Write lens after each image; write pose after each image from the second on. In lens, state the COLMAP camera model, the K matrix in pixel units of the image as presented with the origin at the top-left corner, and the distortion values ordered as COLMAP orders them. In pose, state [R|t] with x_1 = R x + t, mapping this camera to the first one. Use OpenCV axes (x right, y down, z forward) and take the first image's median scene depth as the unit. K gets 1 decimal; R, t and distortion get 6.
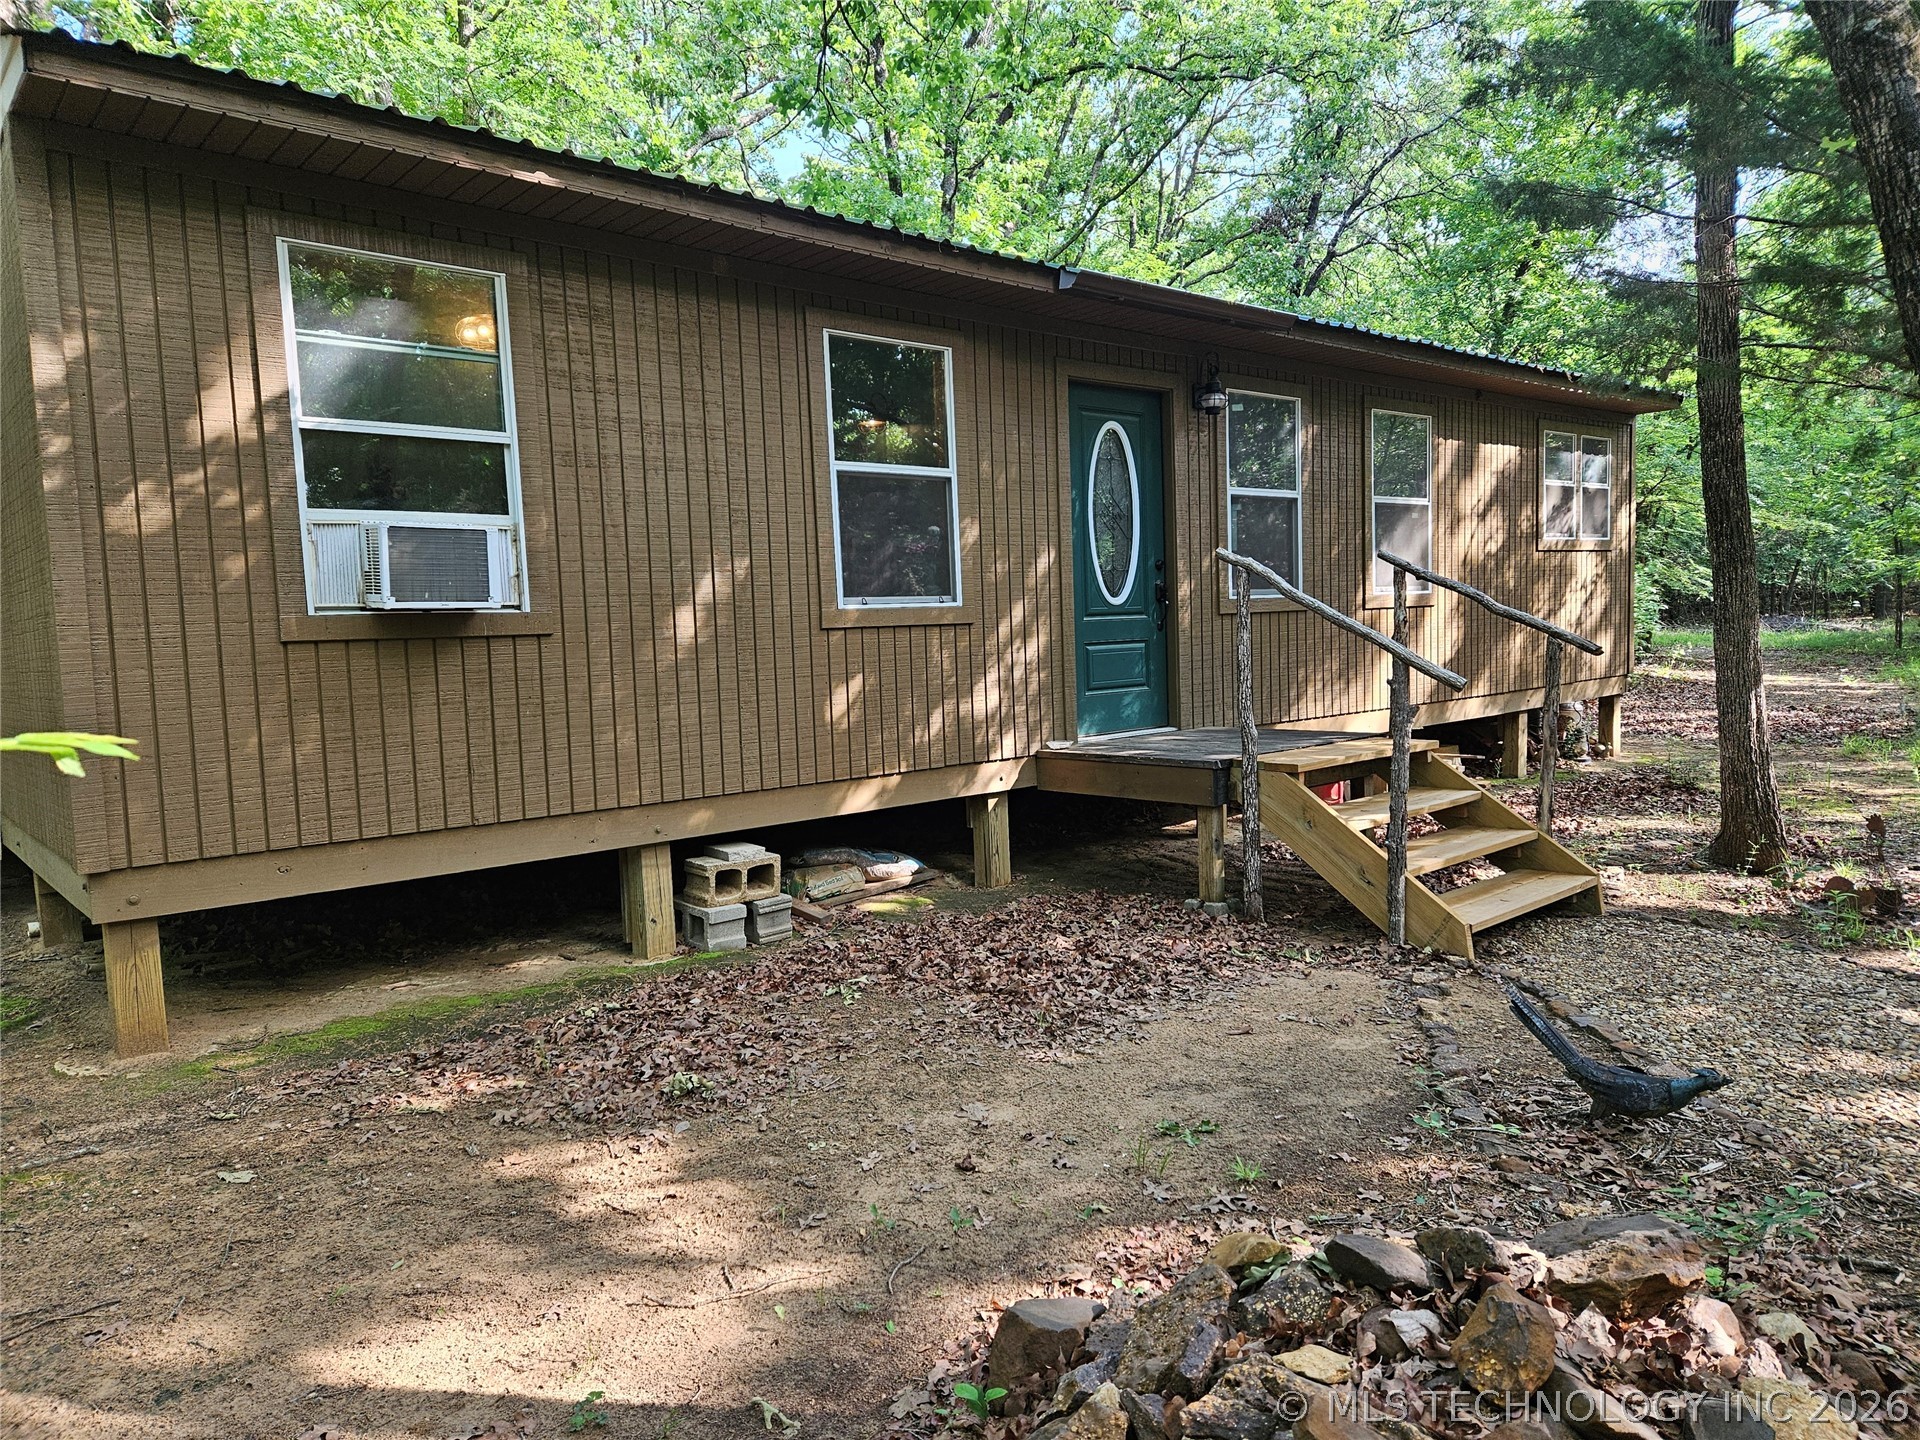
lens RADIAL K [[1277.6, 0, 958.5], [0, 1277.6, 726.0], [0, 0, 1]] dist [0.081472, -0.070879]
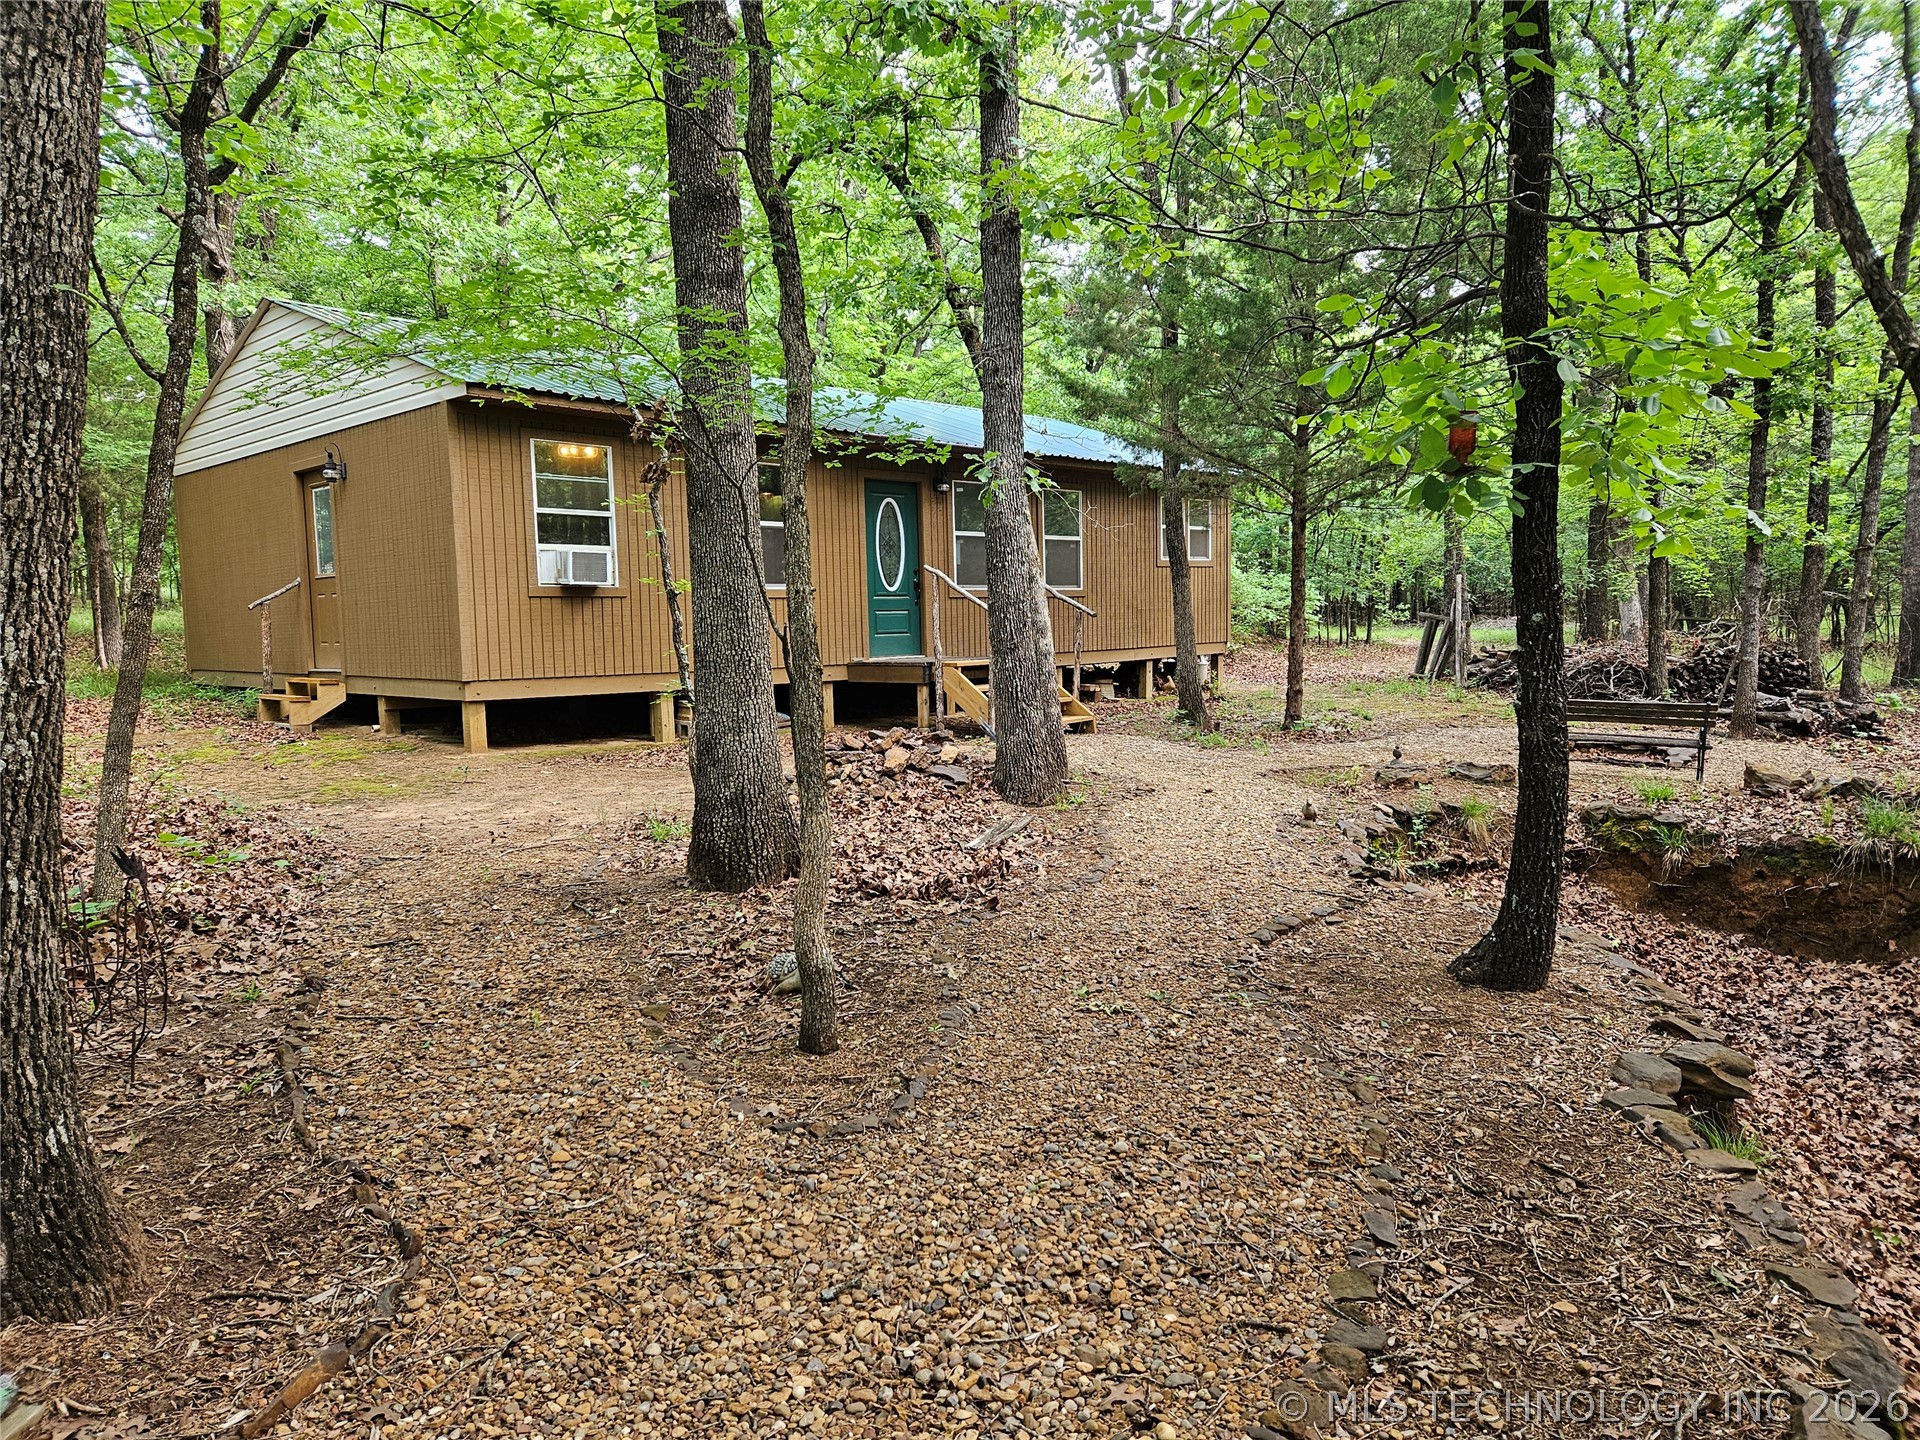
lens RADIAL K [[1277.6, 0, 961.2], [0, 1277.6, 723.2], [0, 0, 1]] dist [0.081472, -0.070879]
pose [[0.996790, 0.010129, 0.079418, 0.102804], [-0.010278, 0.999946, 0.001468, 0.140754], [-0.079398, -0.002280, 0.996840, -1.302419]]
